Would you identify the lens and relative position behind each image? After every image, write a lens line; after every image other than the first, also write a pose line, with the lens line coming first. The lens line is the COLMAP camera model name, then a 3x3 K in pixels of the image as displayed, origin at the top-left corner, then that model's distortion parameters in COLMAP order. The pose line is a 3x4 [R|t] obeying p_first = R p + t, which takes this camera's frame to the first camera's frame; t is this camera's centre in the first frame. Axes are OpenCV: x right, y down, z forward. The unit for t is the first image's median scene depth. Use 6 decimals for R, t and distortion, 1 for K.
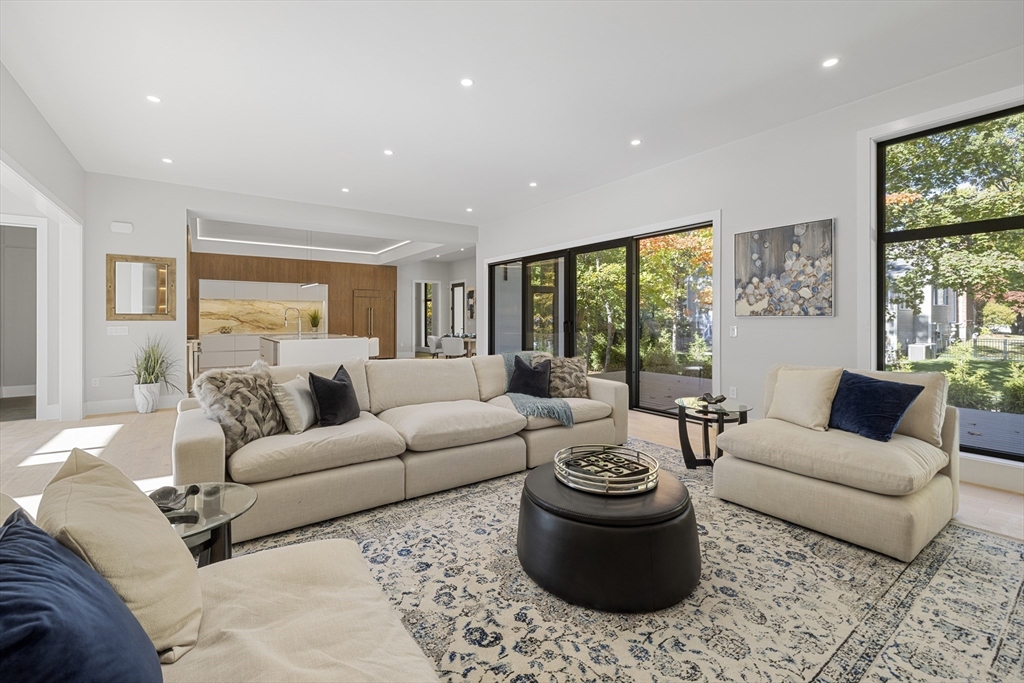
lens RADIAL K [[430.6, 0, 499.7], [0, 430.6, 318.0], [0, 0, 1]] dist [-0.000777, -0.000006]
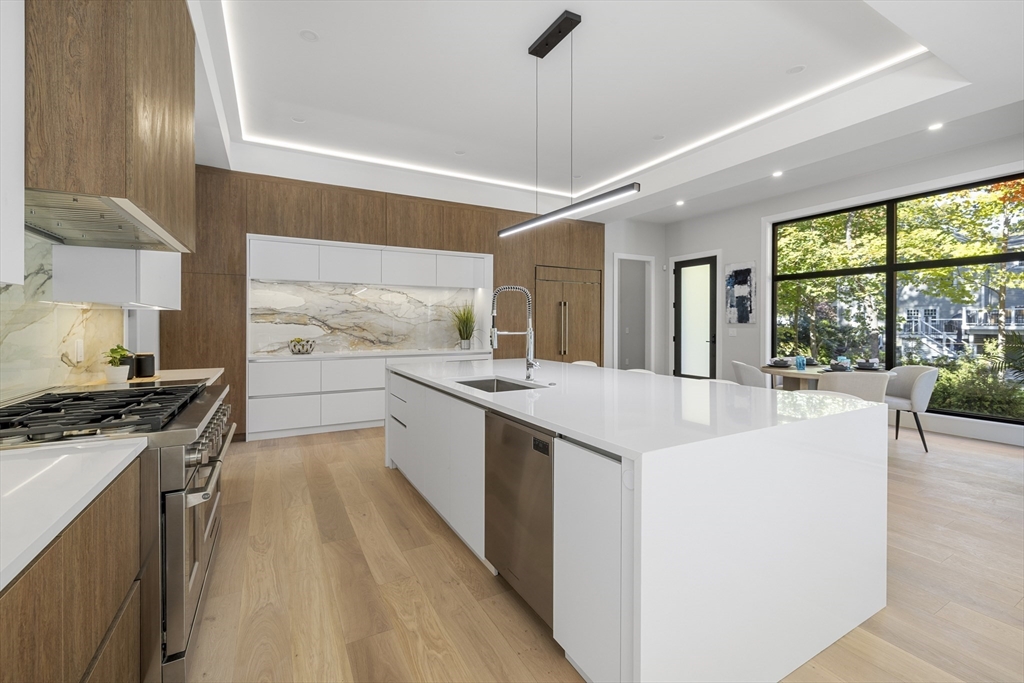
lens RADIAL K [[430.6, 0, 502.2], [0, 430.6, 322.6], [0, 0, 1]] dist [-0.000777, -0.000006]
pose [[0.993448, 0.001565, -0.114272, -0.330014], [-0.001582, 0.999999, -0.000057, 0.001274], [0.114272, 0.000238, 0.993449, 0.504179]]
